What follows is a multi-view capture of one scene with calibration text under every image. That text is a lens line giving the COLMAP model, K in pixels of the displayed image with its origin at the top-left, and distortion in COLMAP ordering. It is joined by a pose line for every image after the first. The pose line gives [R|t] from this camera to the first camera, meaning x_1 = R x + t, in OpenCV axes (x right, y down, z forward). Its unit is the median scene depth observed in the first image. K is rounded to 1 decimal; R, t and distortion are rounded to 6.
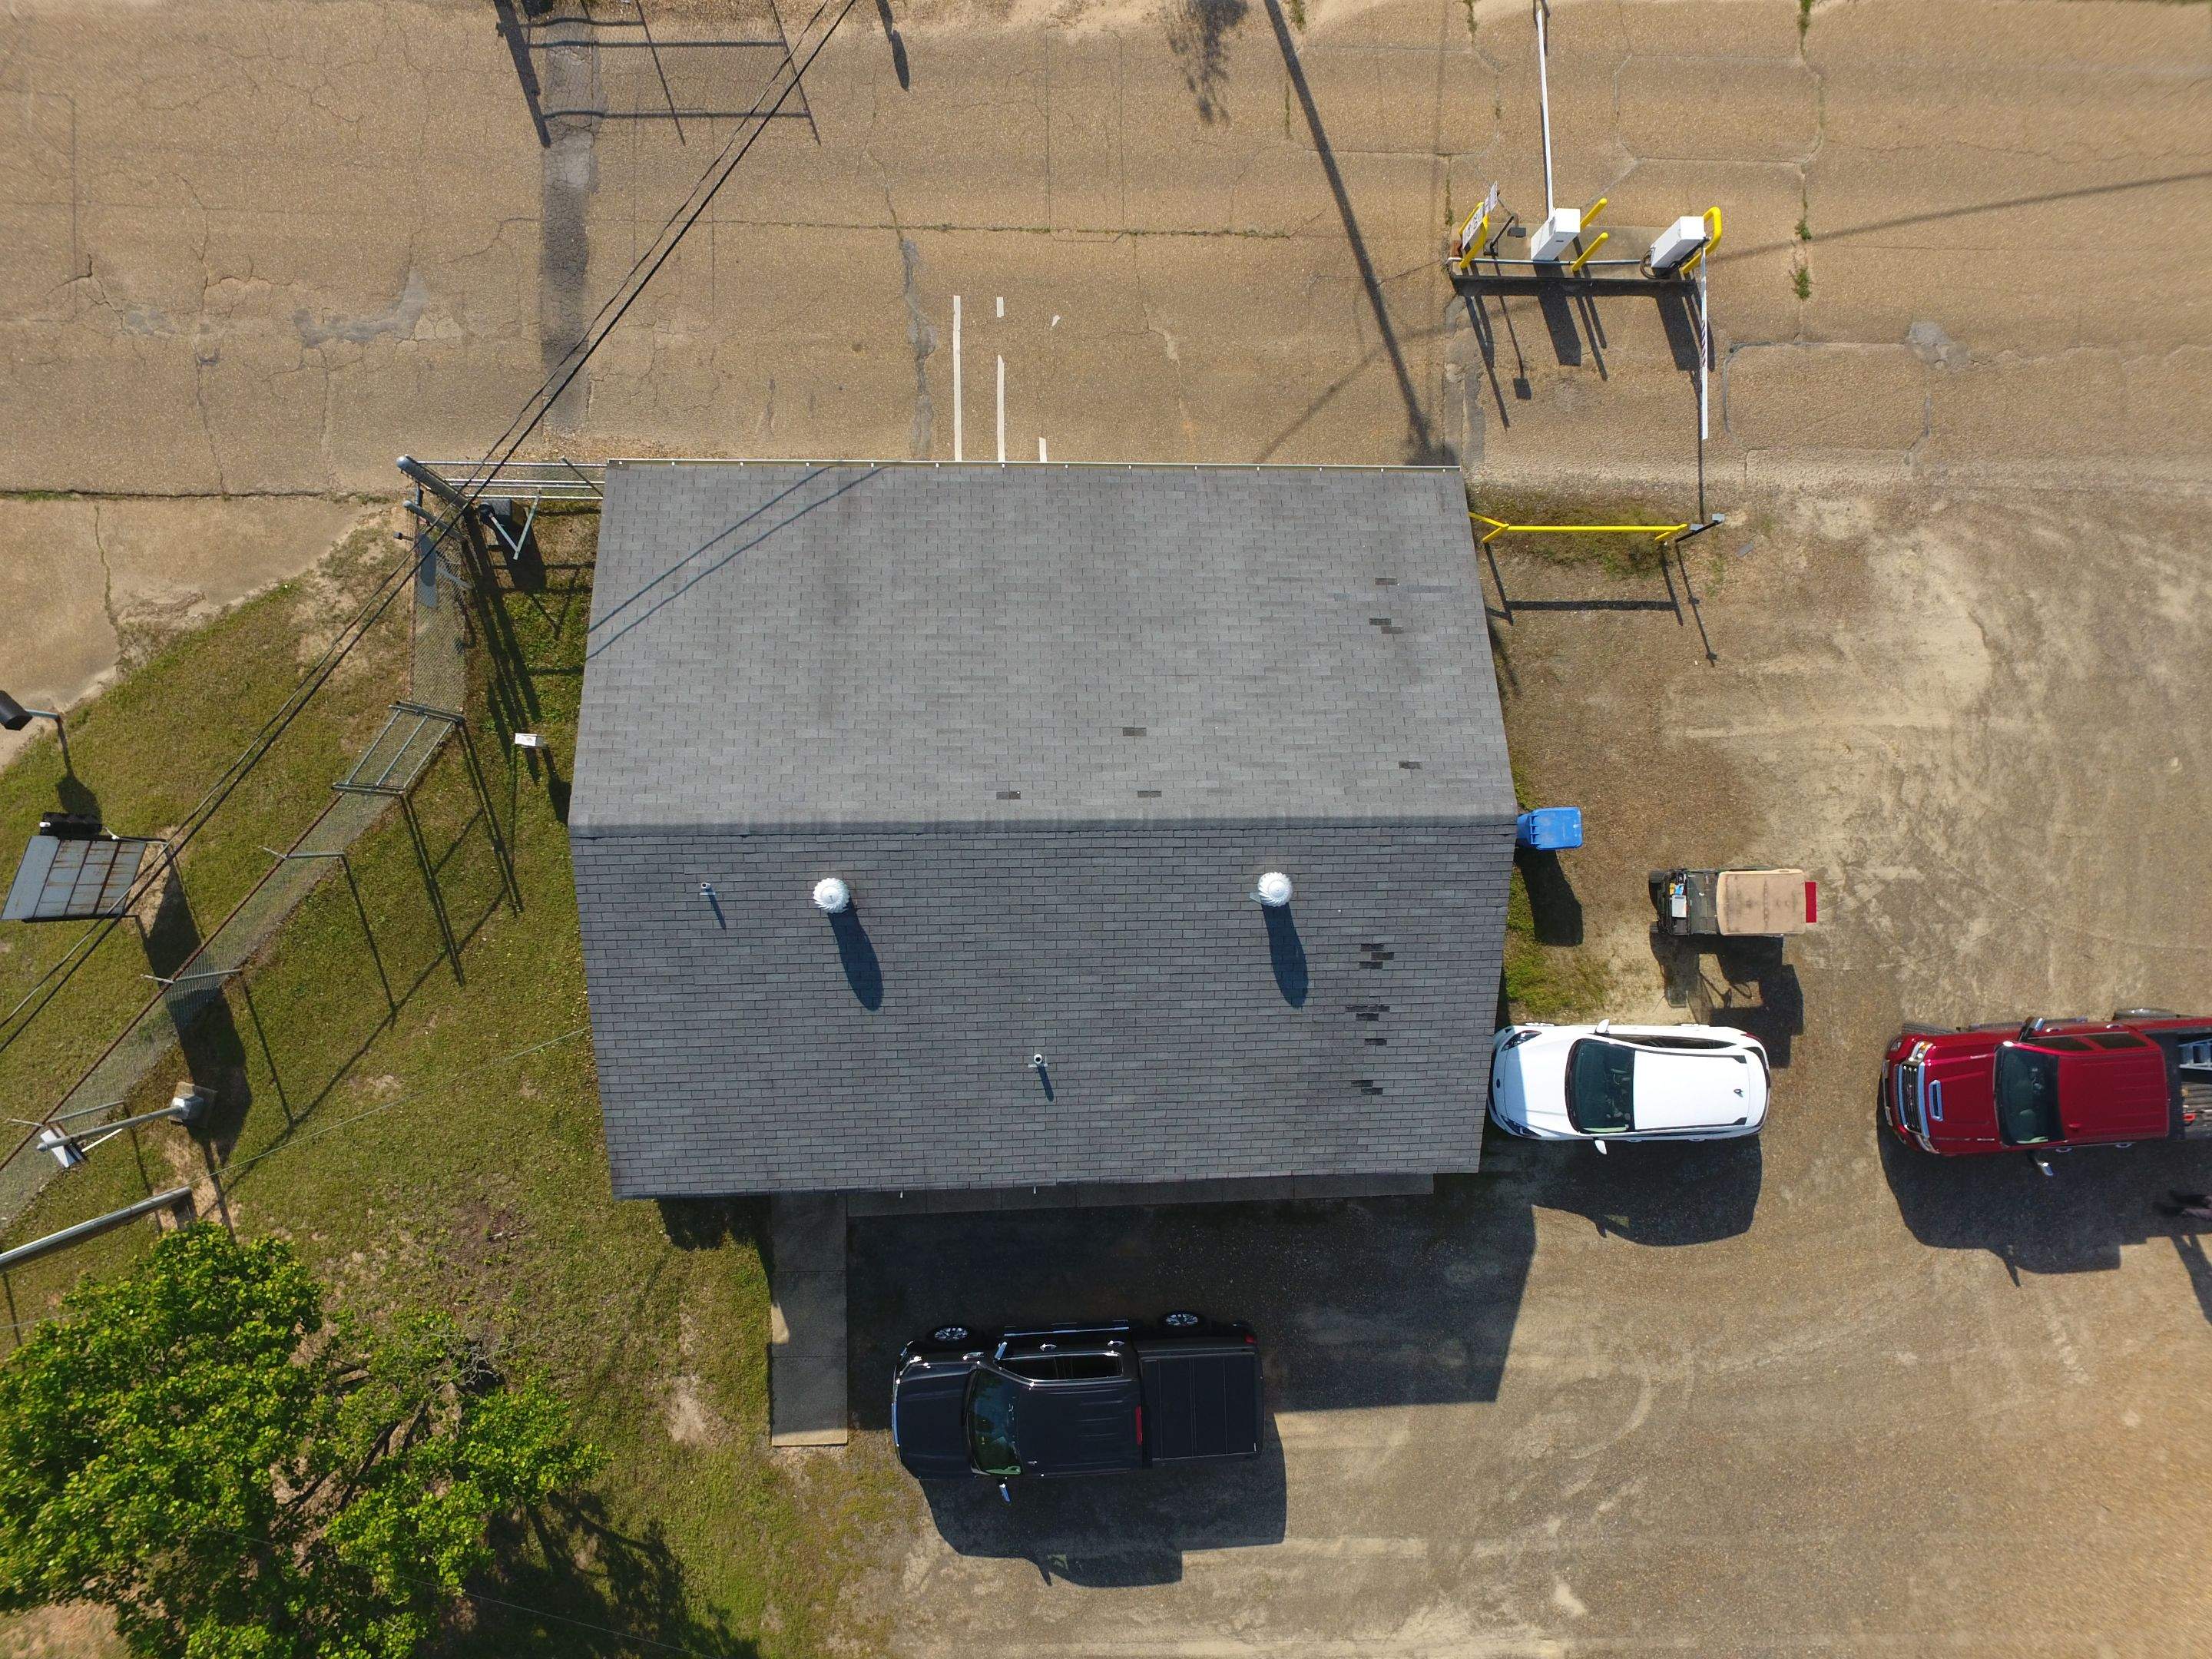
lens RADIAL K [[1294.8, 0, 1095.4], [0, 1294.8, 839.8], [0, 0, 1]] dist [-0.013250, 0.017105]
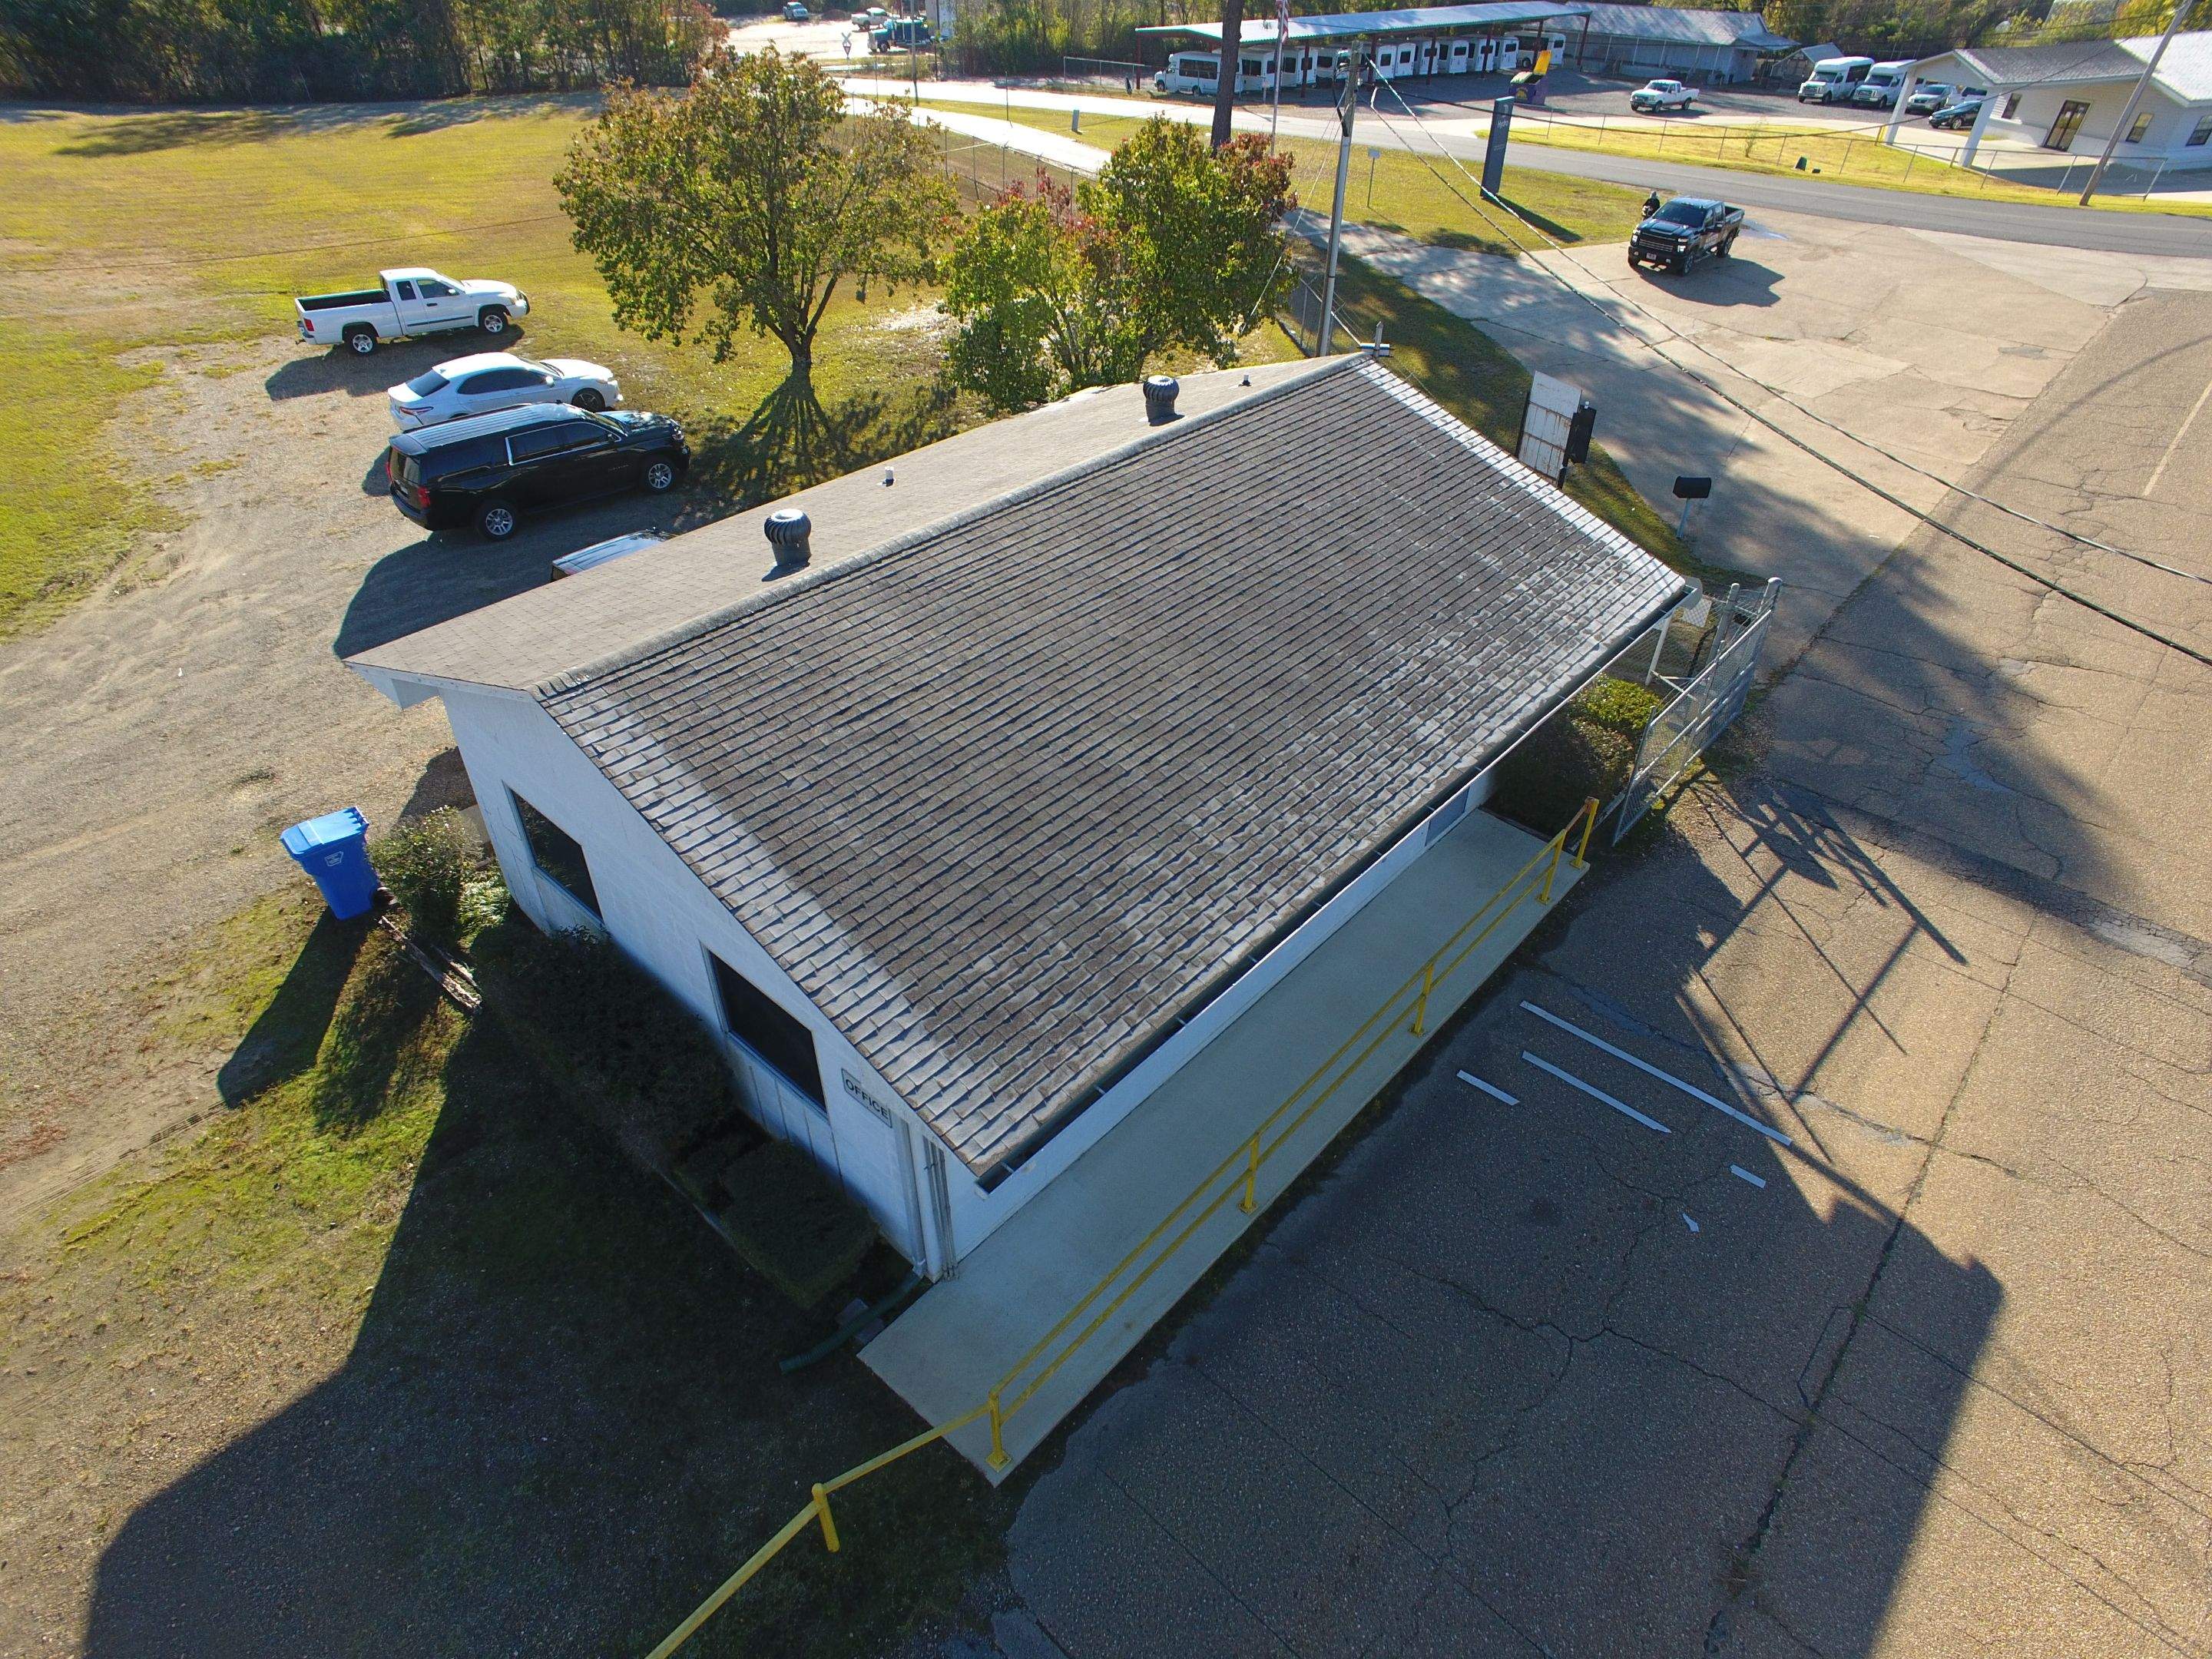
lens RADIAL K [[1280.6, 0, 1114.9], [0, 1280.6, 831.5], [0, 0, 1]] dist [-0.090850, 0.076469]
pose [[-0.671835, 0.380360, -0.635581, 0.426340], [-0.739203, -0.398833, 0.542688, -0.448005], [-0.047074, 0.834421, 0.549114, 0.569782]]
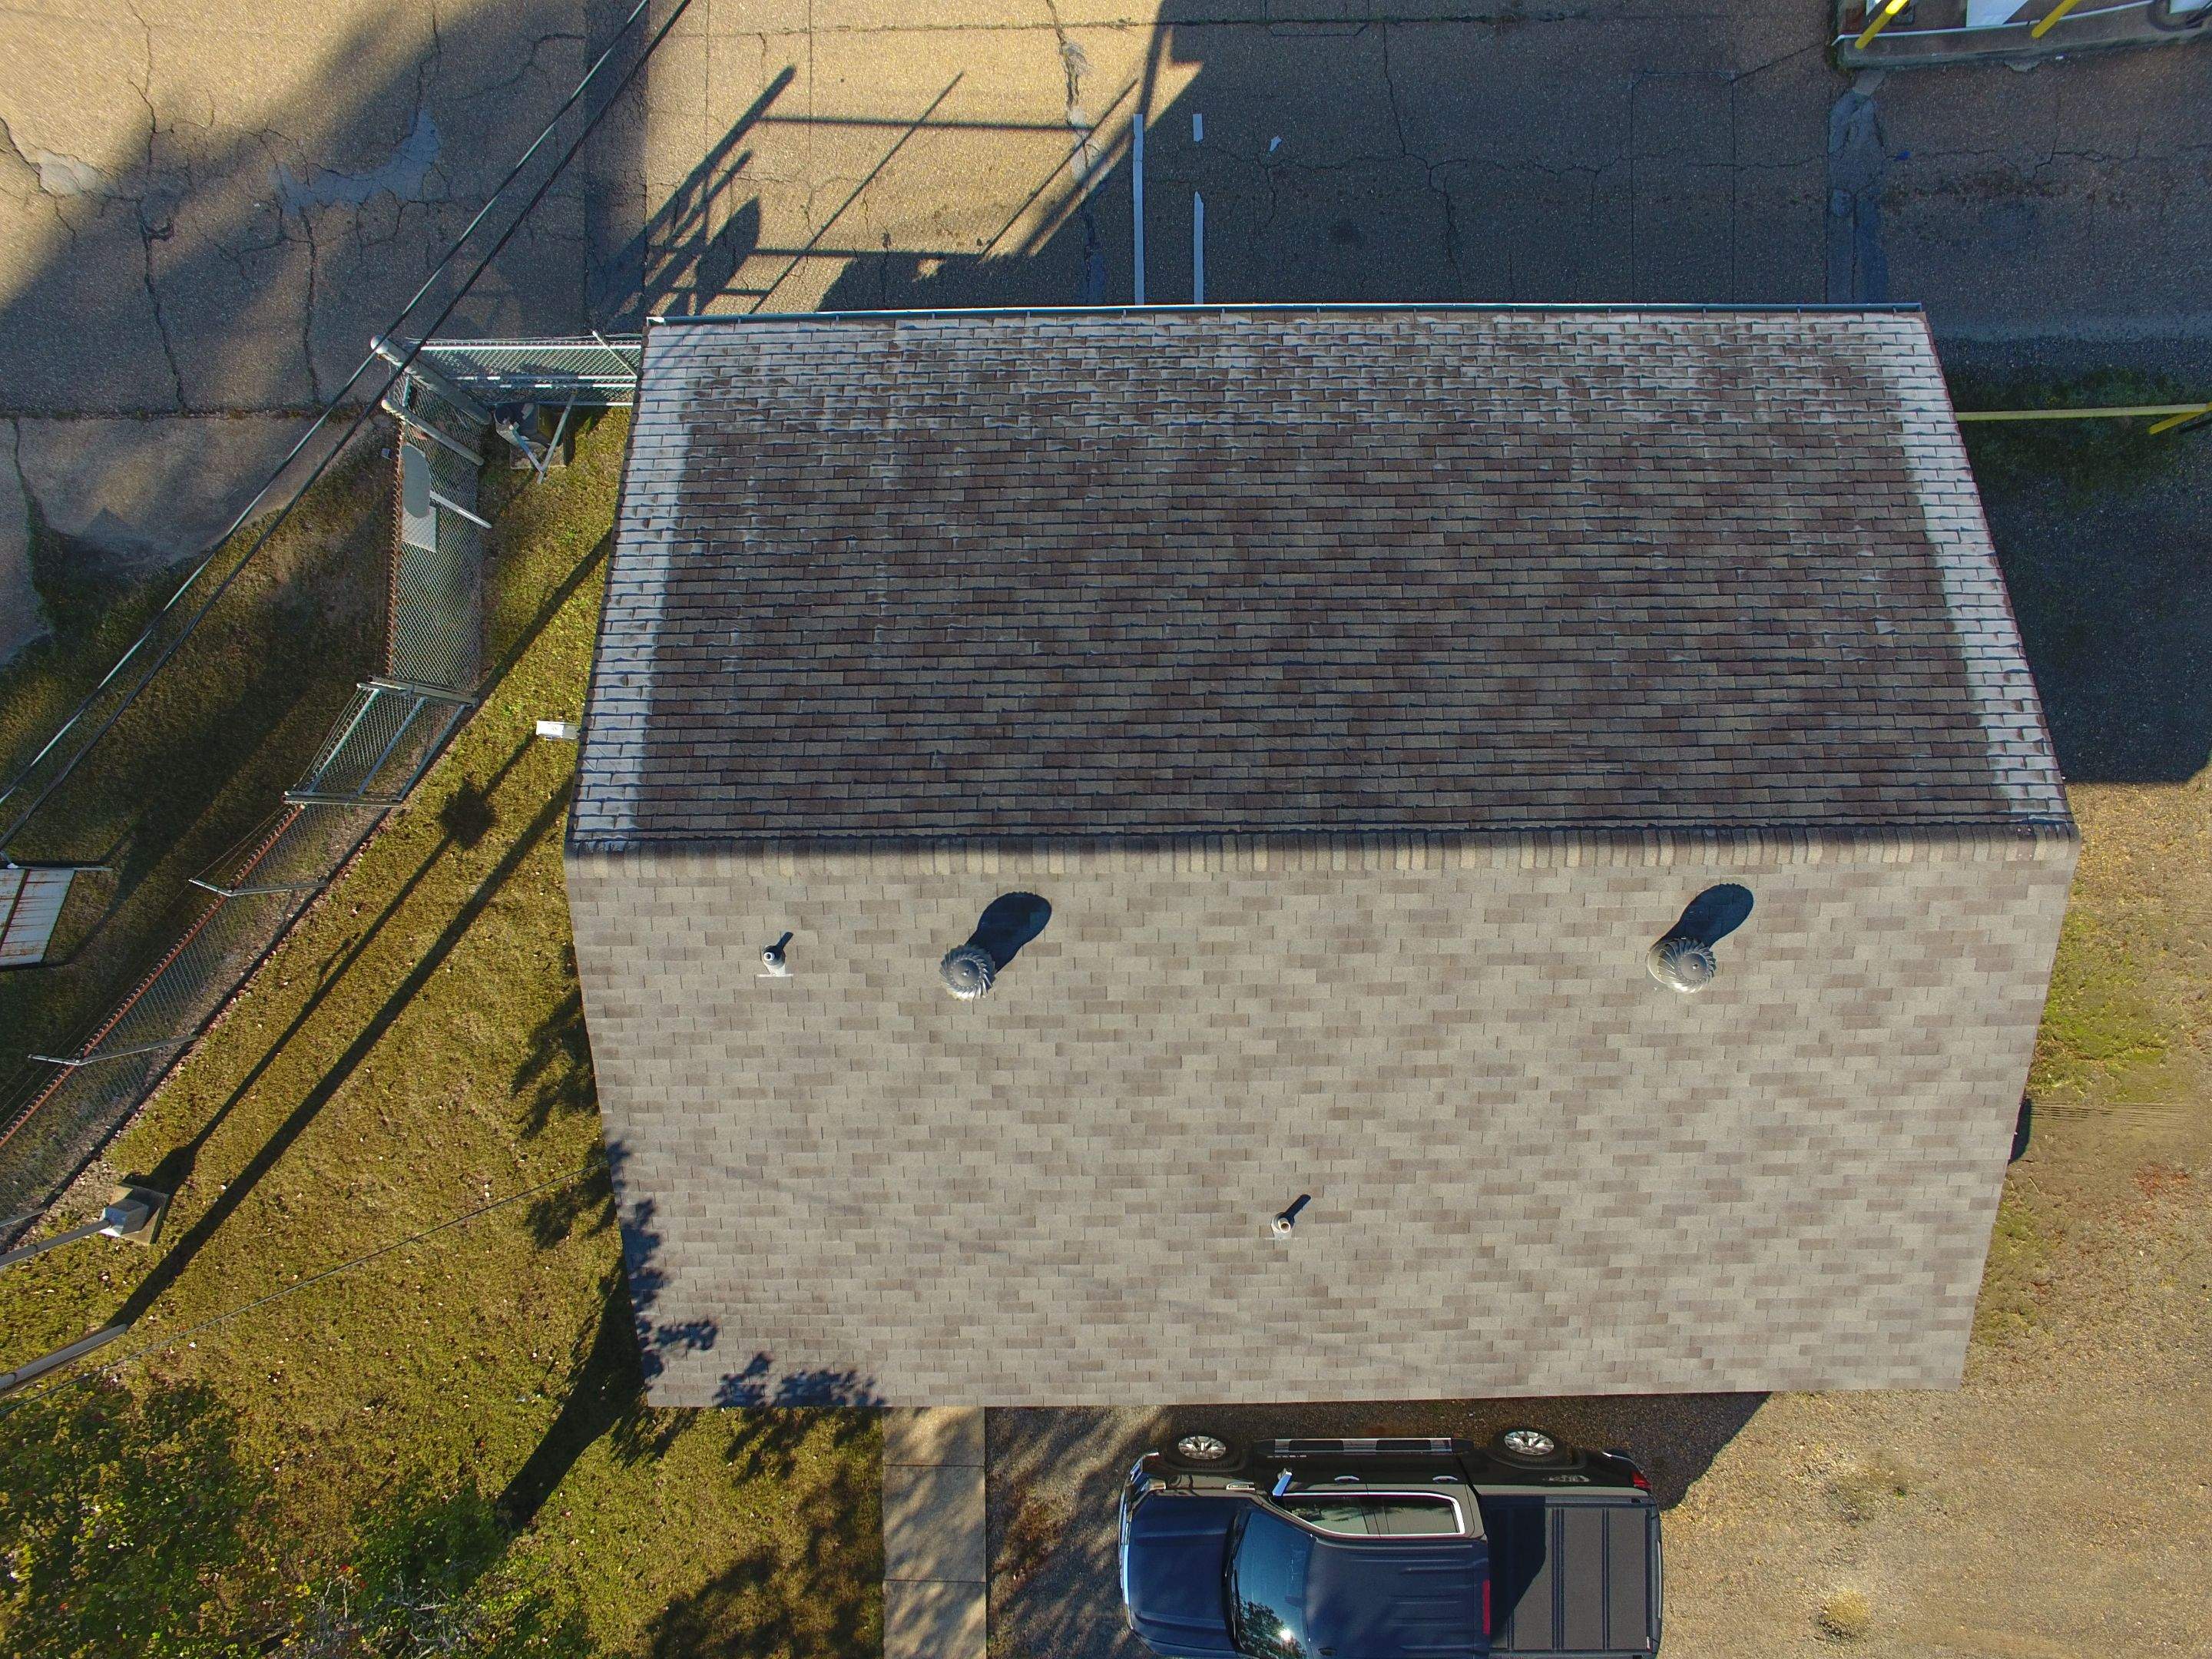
lens RADIAL K [[1280.6, 0, 1114.9], [0, 1280.6, 831.5], [0, 0, 1]] dist [-0.090850, 0.076469]
pose [[0.996879, 0.001002, -0.078941, -0.064665], [-0.001005, 0.999999, 0.000003, -0.019110], [0.078941, 0.000077, 0.996879, 0.300360]]
